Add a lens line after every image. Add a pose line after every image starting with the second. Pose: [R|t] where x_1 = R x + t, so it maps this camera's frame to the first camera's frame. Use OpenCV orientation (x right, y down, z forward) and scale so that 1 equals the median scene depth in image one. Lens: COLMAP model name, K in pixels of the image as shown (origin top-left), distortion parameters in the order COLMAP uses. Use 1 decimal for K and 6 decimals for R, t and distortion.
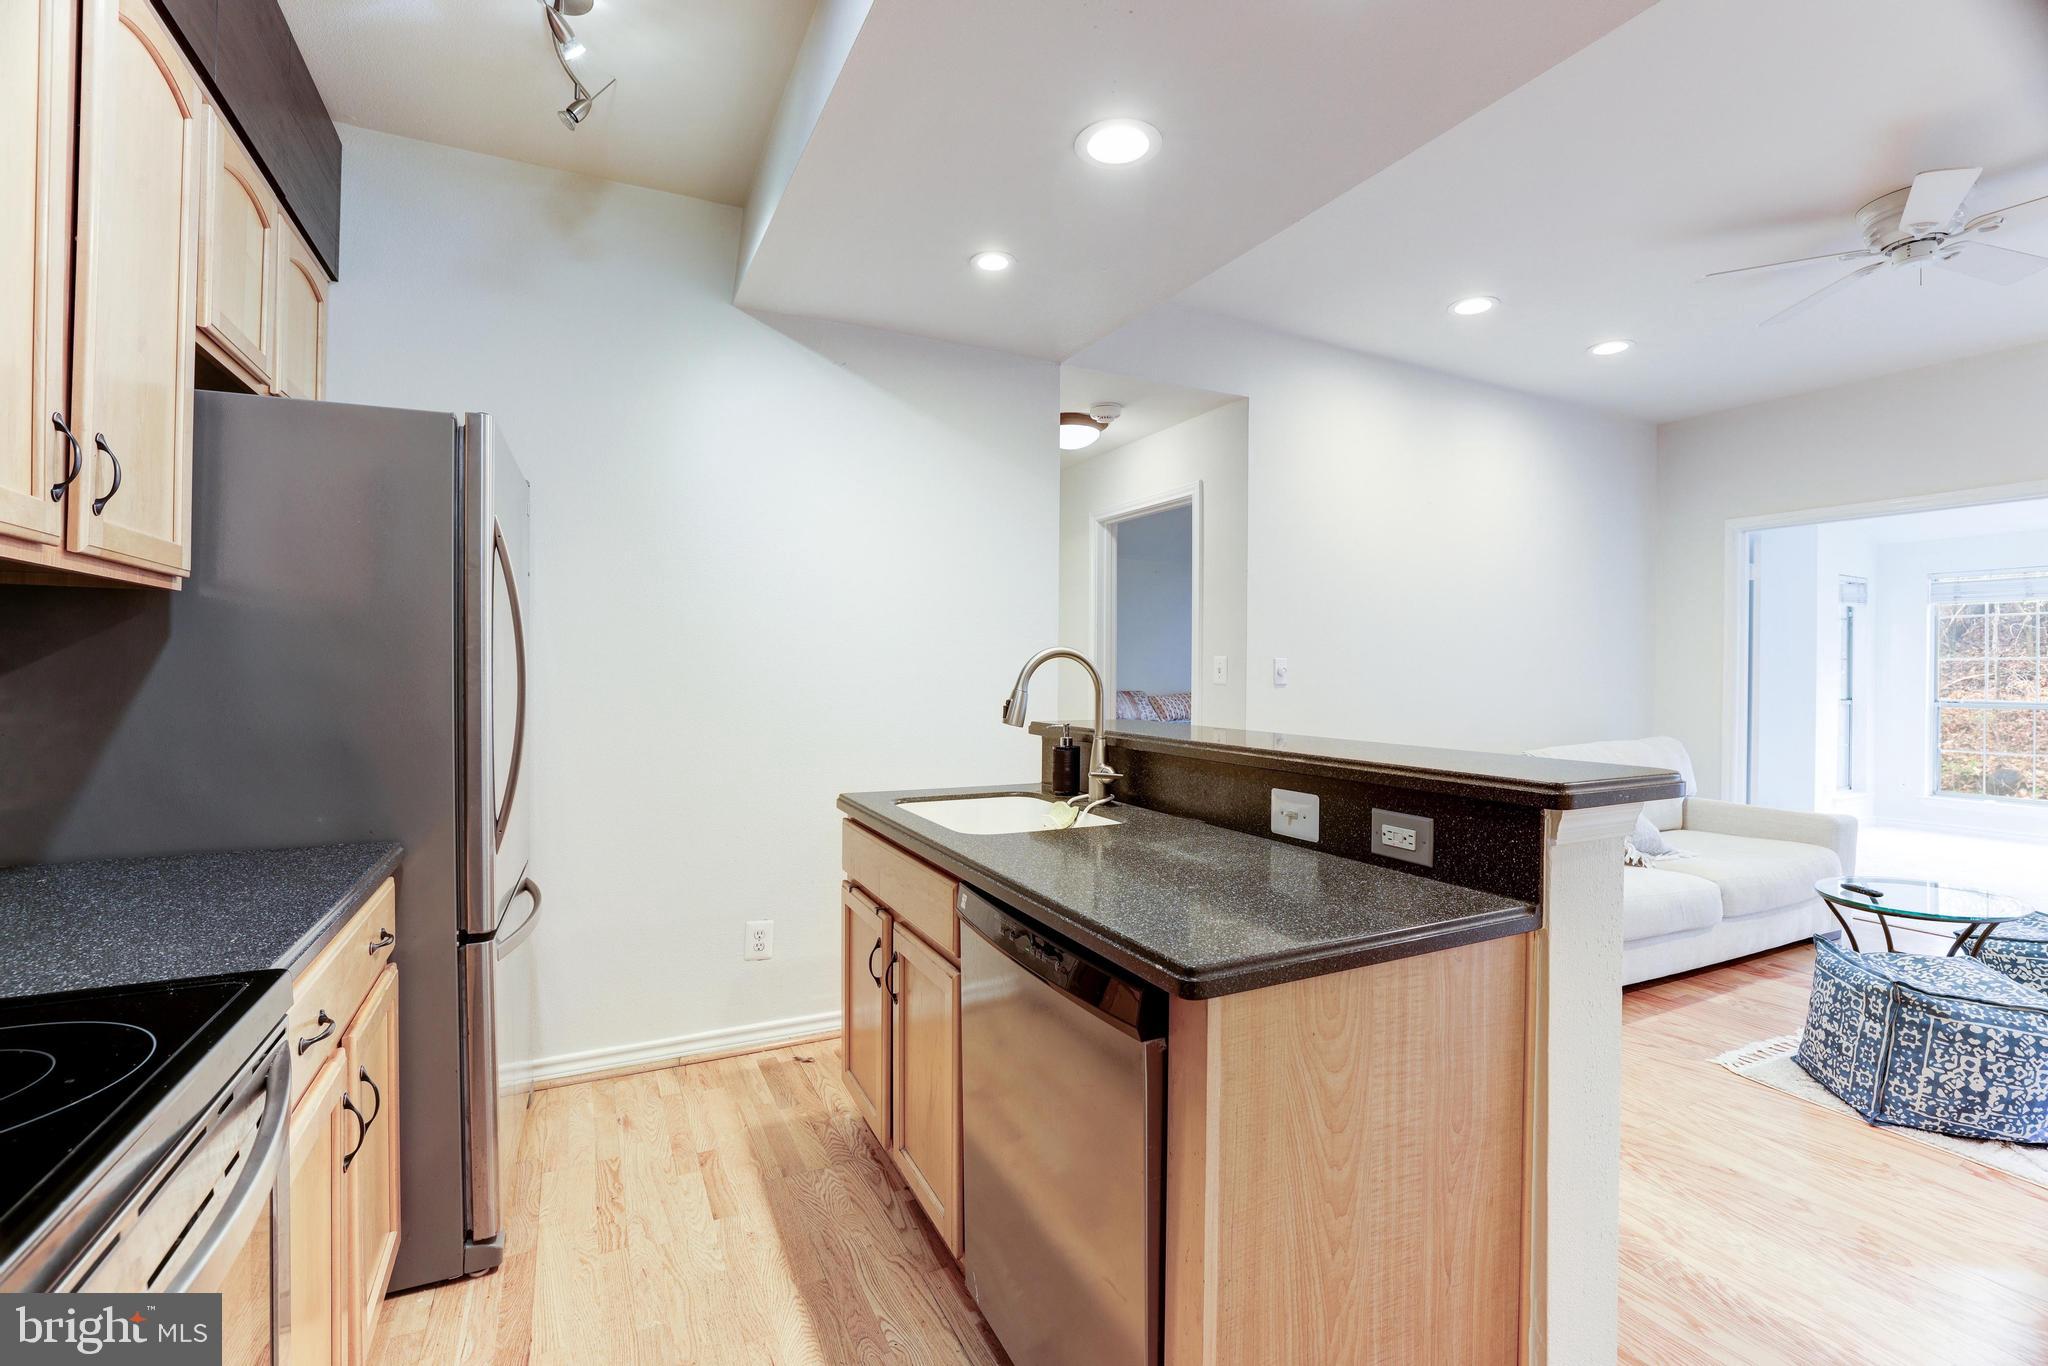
lens RADIAL K [[881.6, 0, 1026.8], [0, 881.6, 667.7], [0, 0, 1]] dist [0.001198, -0.000196]
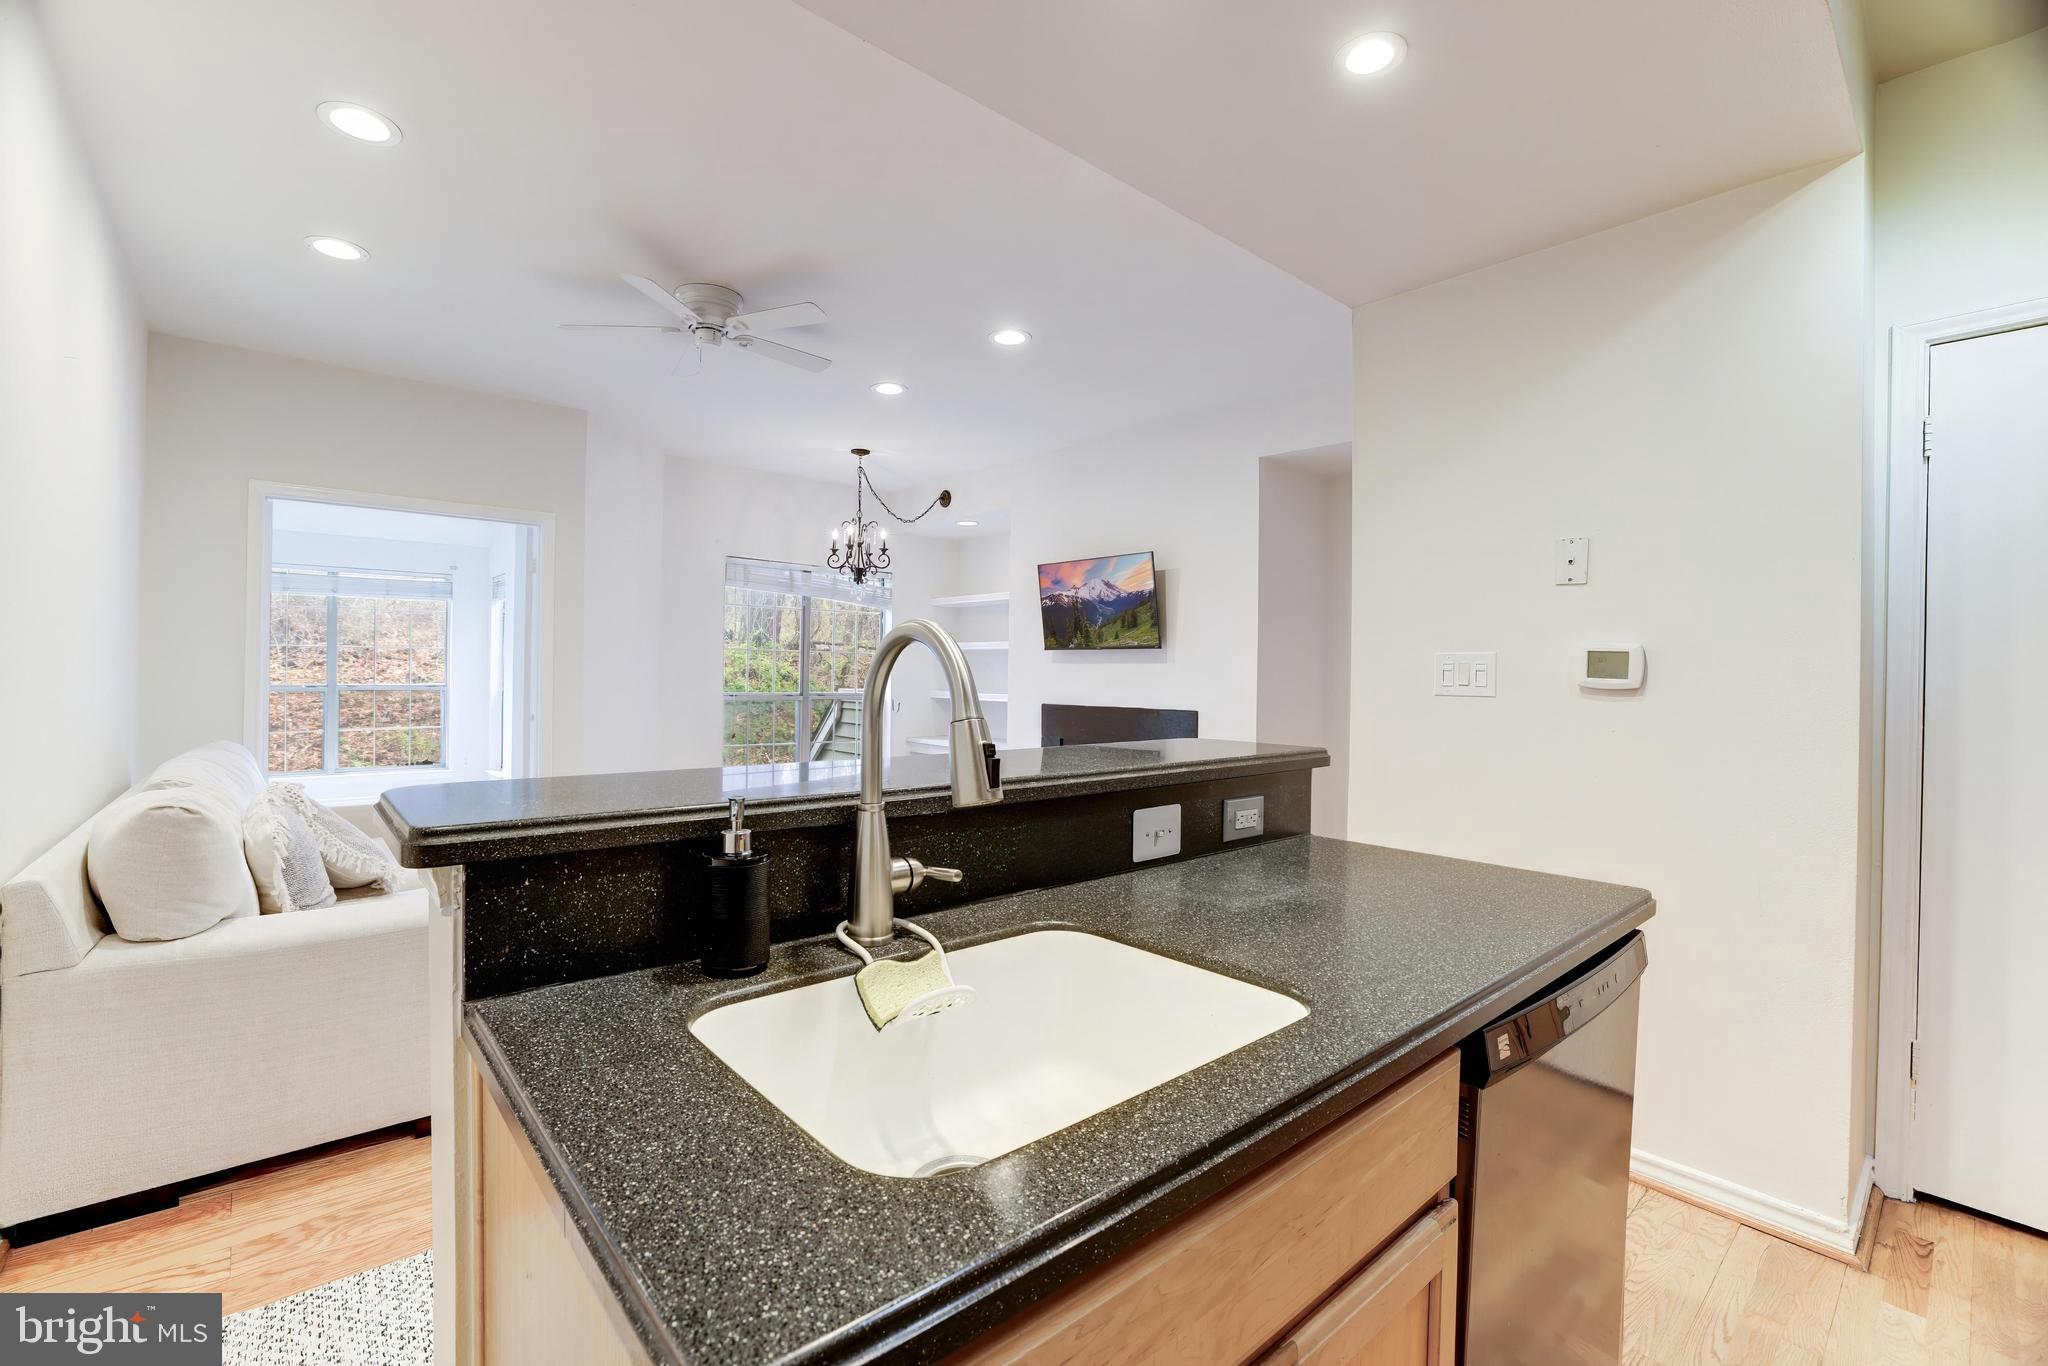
lens RADIAL K [[881.2, 0, 1022.2], [0, 881.2, 675.2], [0, 0, 1]] dist [-0.052477, 0.017193]
pose [[-0.247484, -0.012656, 0.968809, -0.394846], [-0.018642, 0.999792, 0.008298, 0.001940], [-0.968713, -0.016007, -0.247668, 1.028443]]
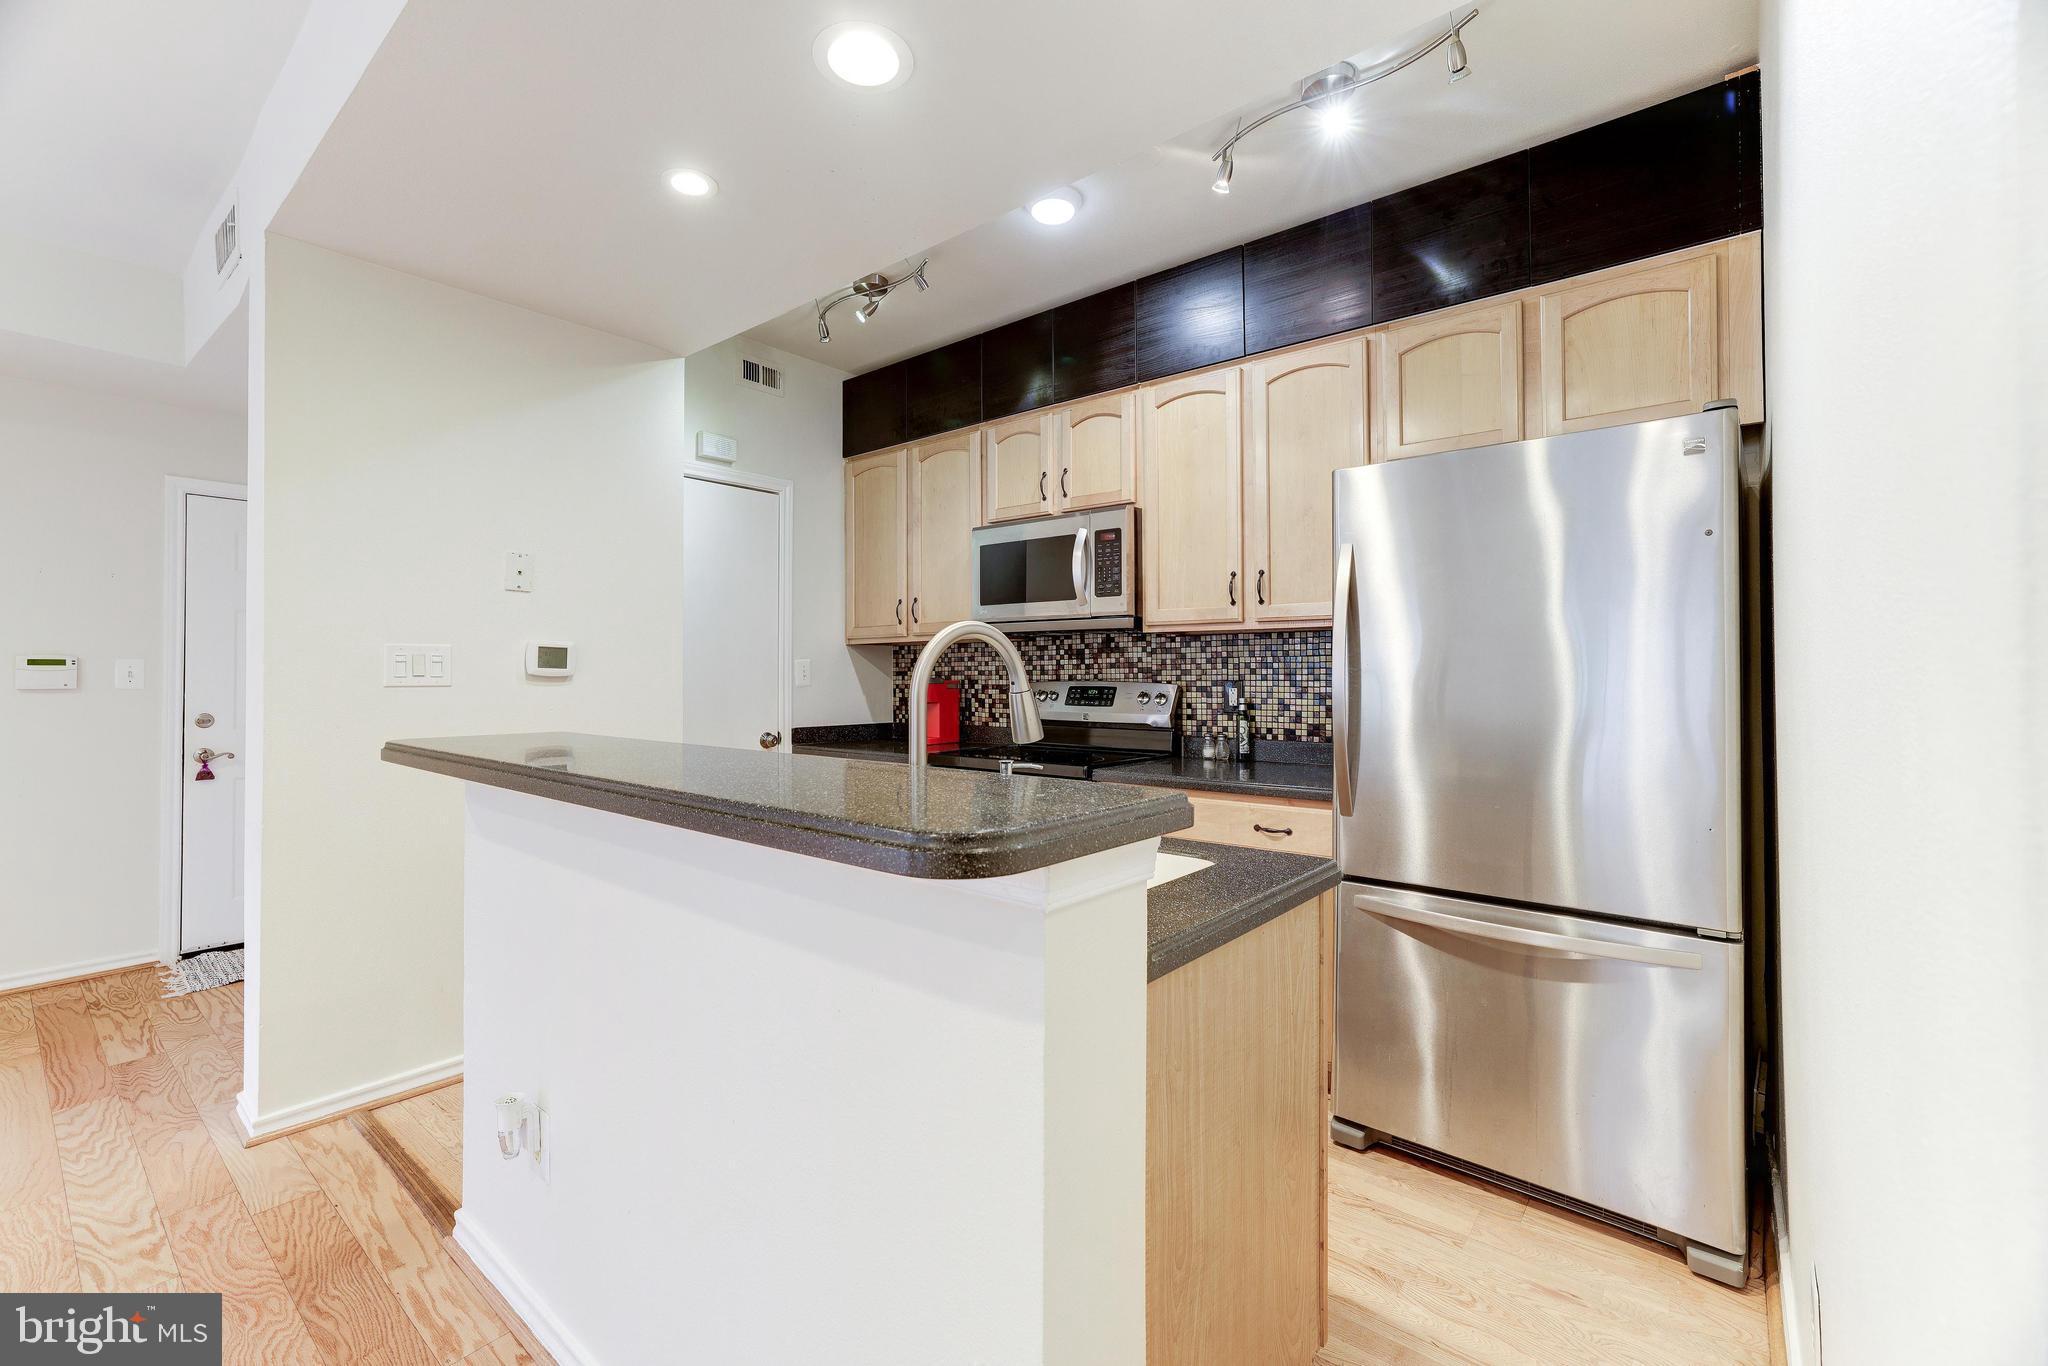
lens RADIAL K [[865.5, 0, 1003.6], [0, 865.5, 667.1], [0, 0, 1]] dist [-0.037784, 0.018524]
pose [[-0.921254, -0.007225, -0.388894, 0.245181], [-0.000229, 0.999837, -0.018033, 0.020744], [0.388961, -0.016524, -0.921106, 1.522445]]
